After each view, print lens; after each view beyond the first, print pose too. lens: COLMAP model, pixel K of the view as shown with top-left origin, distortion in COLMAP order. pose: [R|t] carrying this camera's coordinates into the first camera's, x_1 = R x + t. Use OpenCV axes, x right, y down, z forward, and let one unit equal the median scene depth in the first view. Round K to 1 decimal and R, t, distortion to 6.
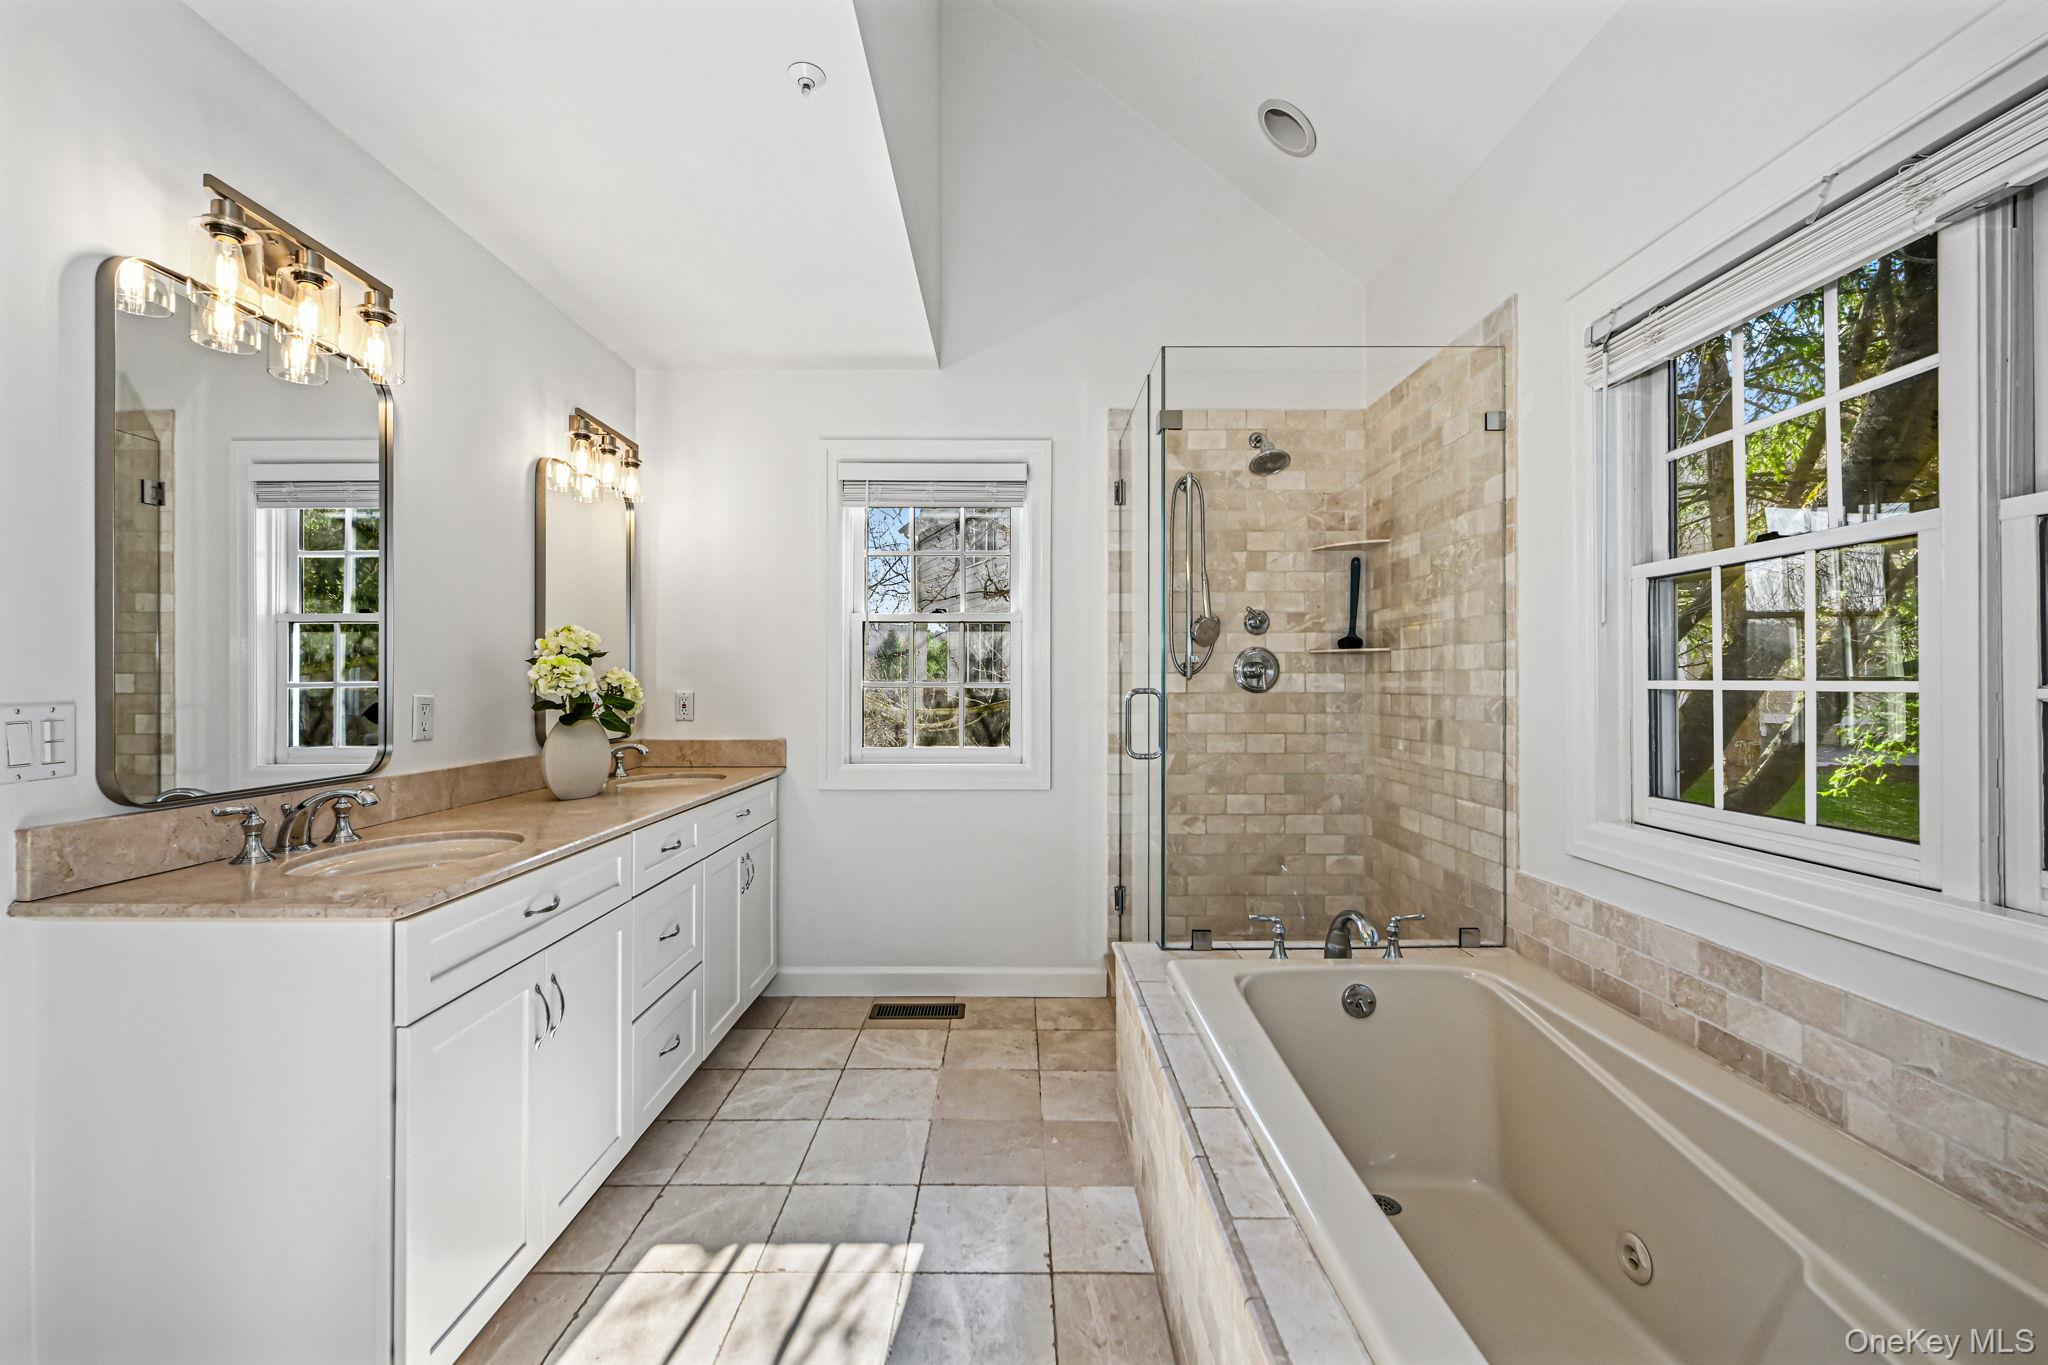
lens RADIAL K [[861.1, 0, 1024.0], [0, 861.1, 682.5], [0, 0, 1]] dist [-0.002315, -0.000216]
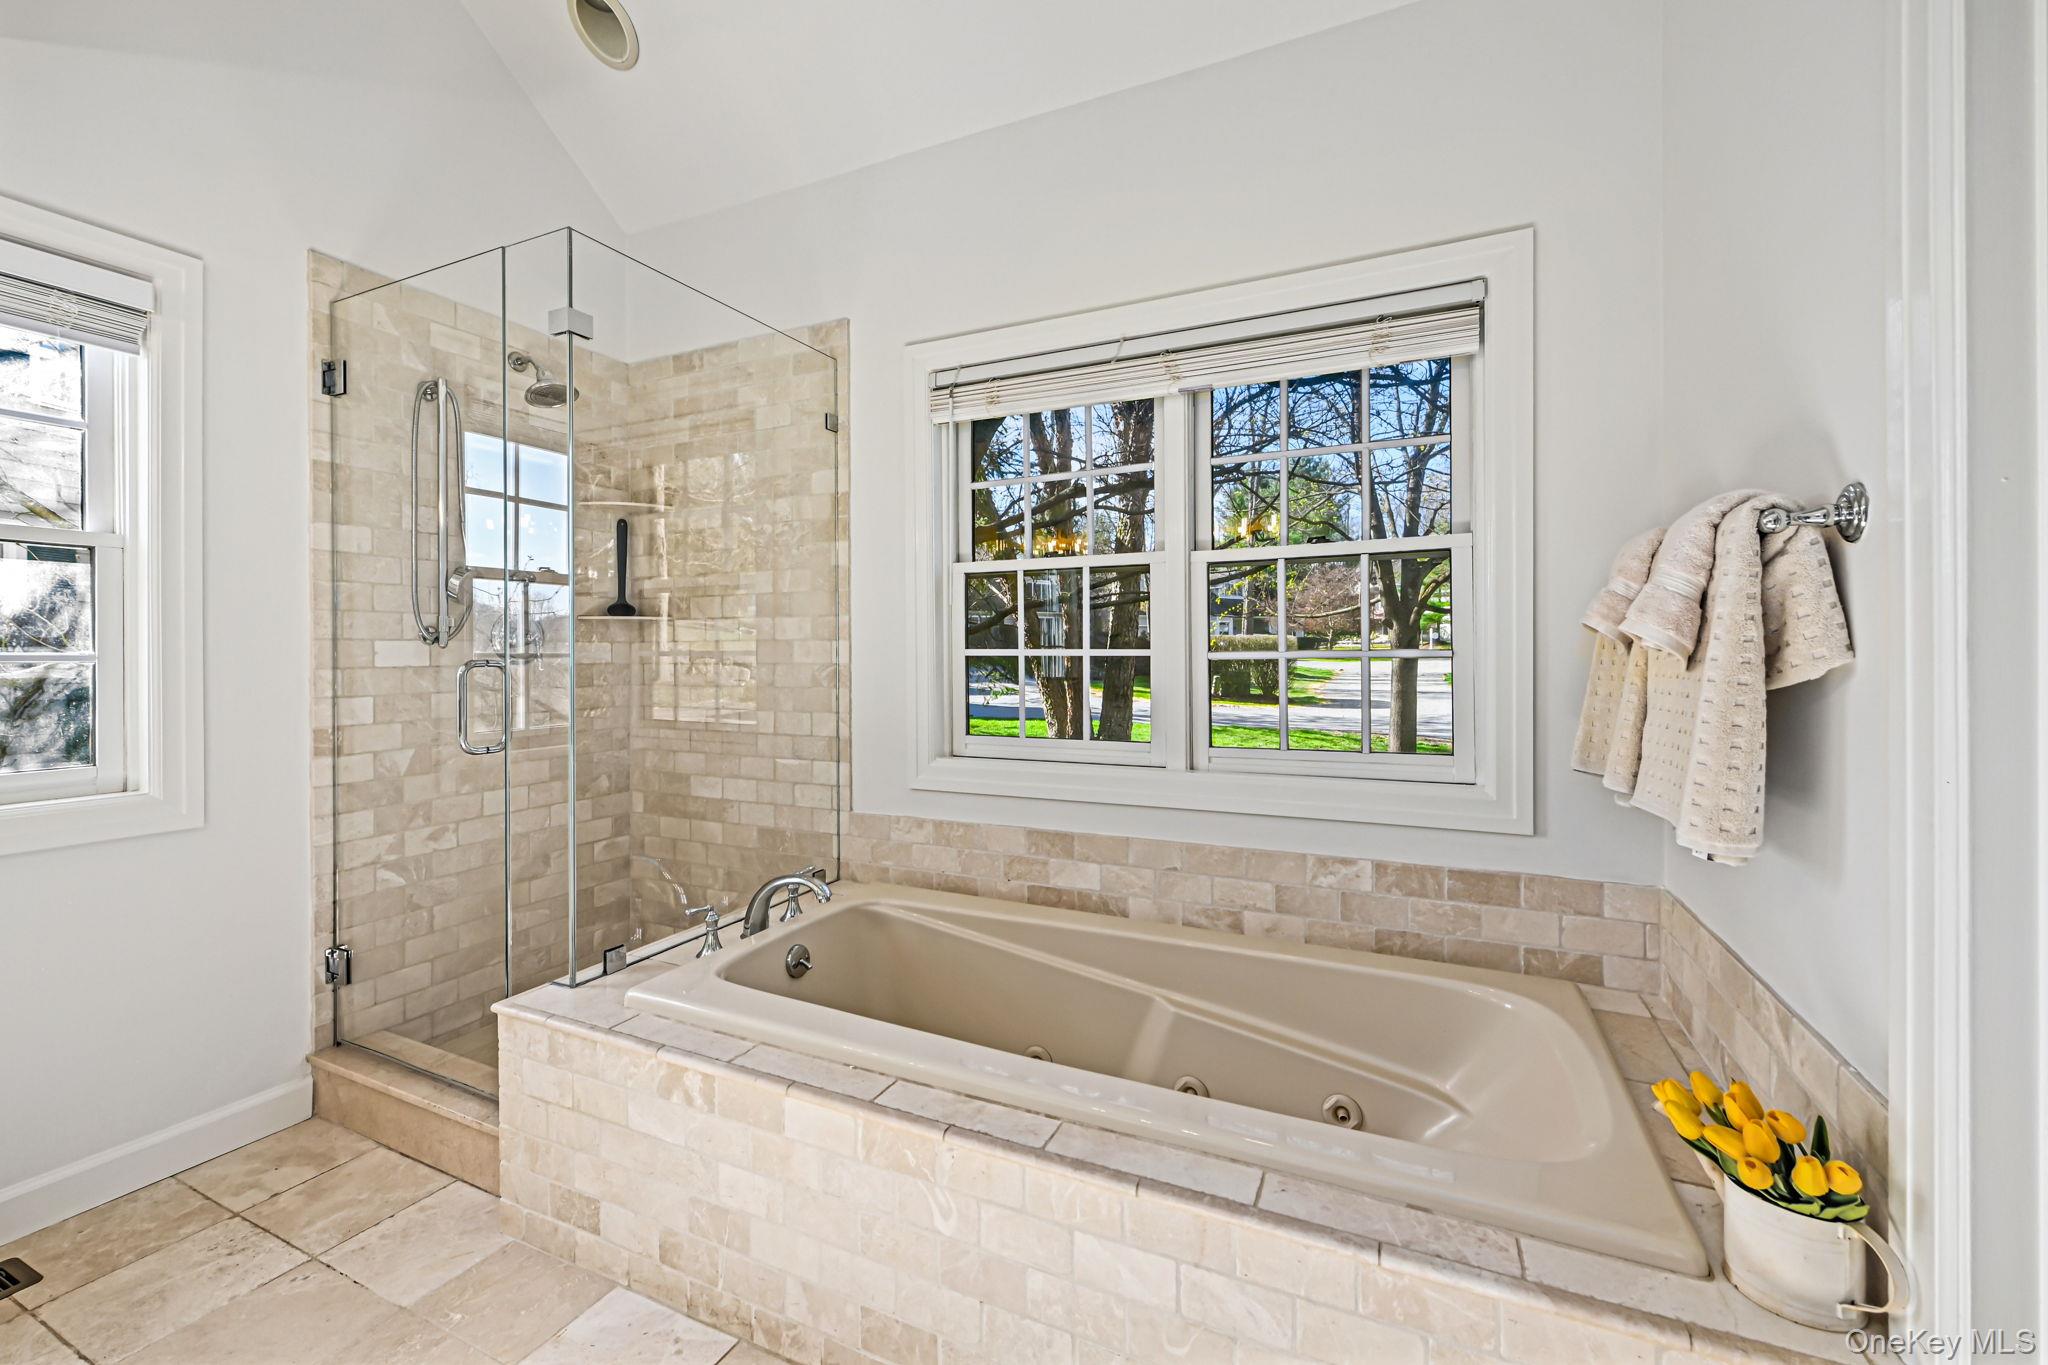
lens RADIAL K [[849.6, 0, 1016.0], [0, 849.6, 658.6], [0, 0, 1]] dist [-0.000858, -0.000280]
pose [[0.432857, -0.008362, 0.901424, -0.335617], [0.003633, 0.999965, 0.007531, 0.001626], [-0.901455, 0.000015, 0.432872, 0.266704]]
